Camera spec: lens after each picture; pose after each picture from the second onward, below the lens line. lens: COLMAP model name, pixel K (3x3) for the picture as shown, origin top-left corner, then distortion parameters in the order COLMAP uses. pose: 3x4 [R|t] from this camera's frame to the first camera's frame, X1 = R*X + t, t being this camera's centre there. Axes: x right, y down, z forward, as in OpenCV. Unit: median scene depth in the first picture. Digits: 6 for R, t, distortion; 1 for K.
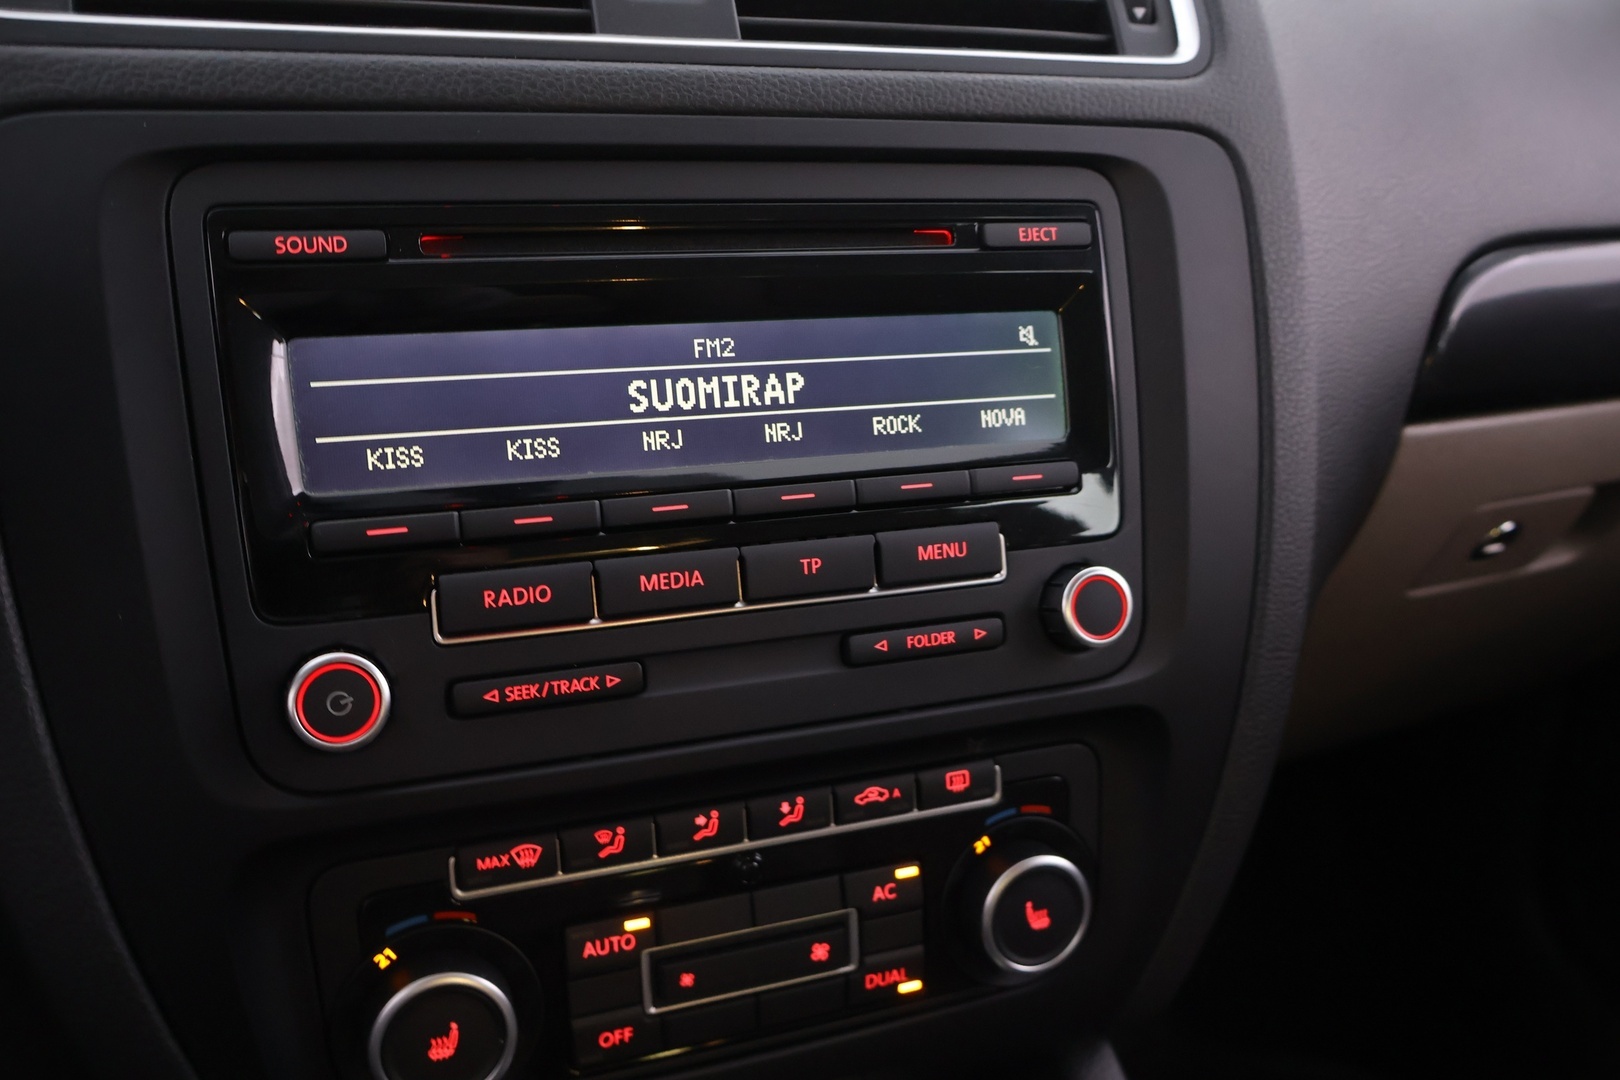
lens RADIAL K [[1387.7, 0, 808.8], [0, 1387.7, 540.7], [0, 0, 1]] dist [-0.002591, 0.013537]
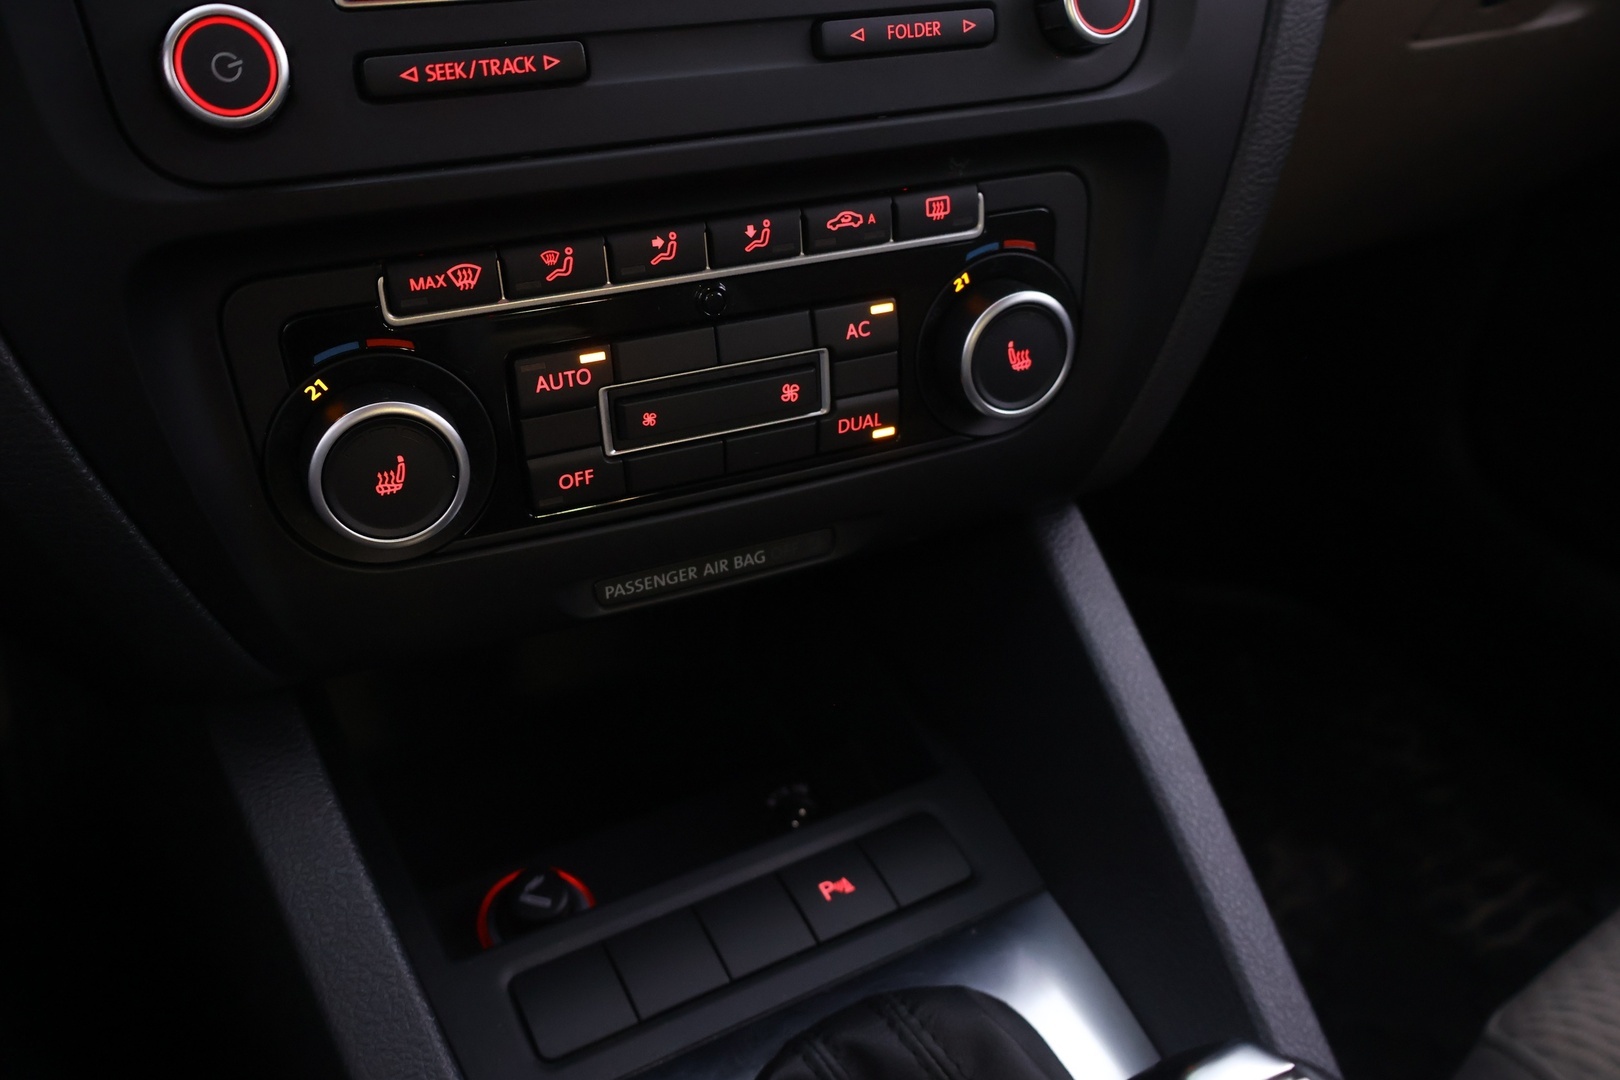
lens RADIAL K [[1387.7, 0, 807.1], [0, 1387.7, 538.2], [0, 0, 1]] dist [-0.002591, 0.013537]
pose [[0.998160, -0.026524, 0.054522, -0.034823], [0.010351, 0.960581, 0.277809, 0.134478], [-0.059741, -0.276733, 0.959088, 0.080139]]
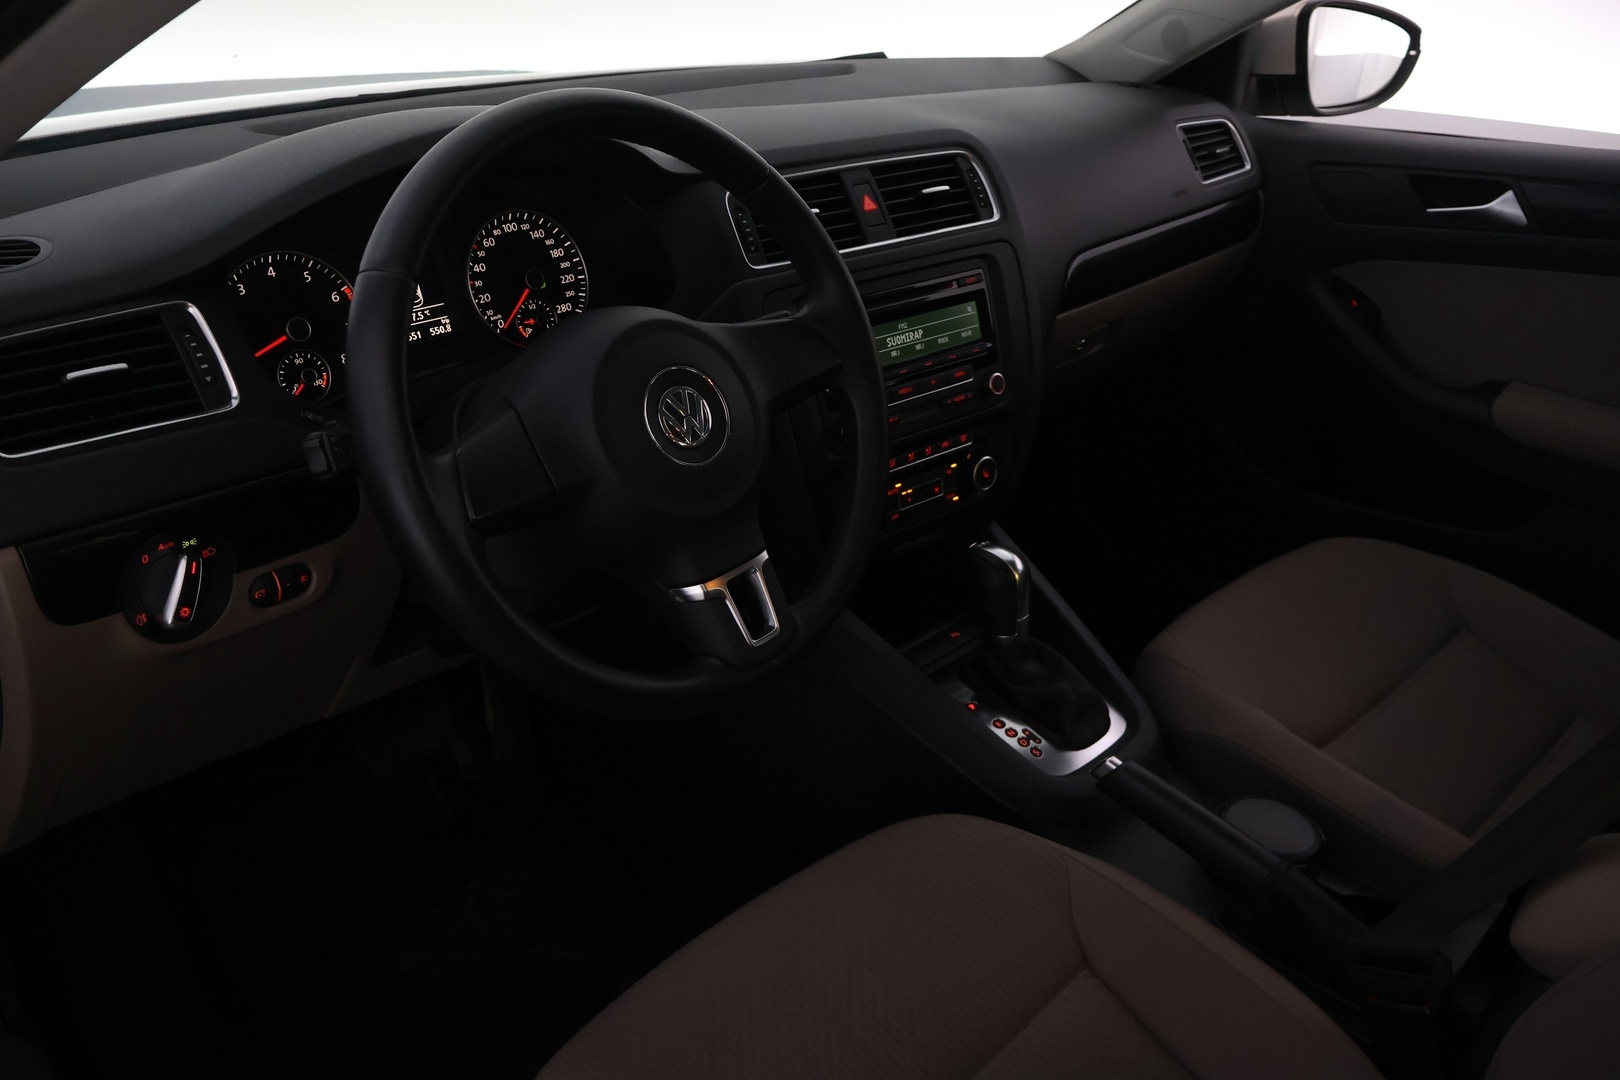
lens RADIAL K [[1387.7, 0, 810.1], [0, 1387.7, 544.8], [0, 0, 1]] dist [-0.002591, 0.013537]
pose [[0.939046, -0.159547, 0.304528, -1.447162], [0.113428, 0.979975, 0.163657, -0.192709], [-0.324541, -0.119140, 0.938338, -2.329765]]
